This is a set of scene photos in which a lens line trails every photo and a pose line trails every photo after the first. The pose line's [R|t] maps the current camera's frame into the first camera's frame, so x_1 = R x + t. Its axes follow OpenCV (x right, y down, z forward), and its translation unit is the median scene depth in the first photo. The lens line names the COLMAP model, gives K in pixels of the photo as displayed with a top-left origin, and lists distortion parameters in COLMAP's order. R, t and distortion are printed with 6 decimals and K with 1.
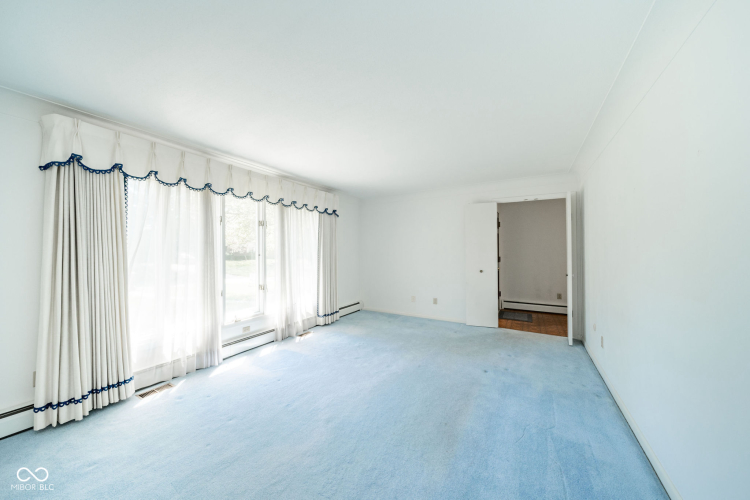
lens RADIAL K [[286.5, 0, 357.7], [0, 286.5, 251.5], [0, 0, 1]] dist [-0.000497, -0.000083]
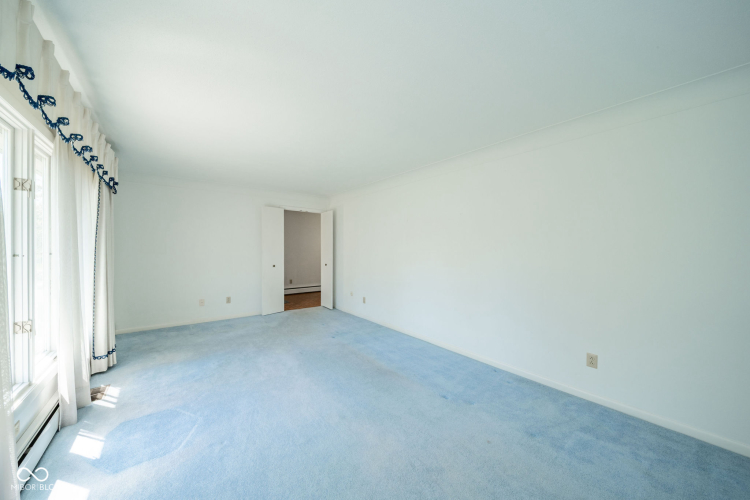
lens RADIAL K [[253.3, 0, 375.0], [0, 253.3, 250.0], [0, 0, 1]] dist [-0.000187, -0.000019]
pose [[0.332040, 0.000905, 0.943265, -0.463488], [-0.006541, 0.999978, 0.001343, -0.000159], [-0.943243, -0.006616, 0.332038, 0.308743]]
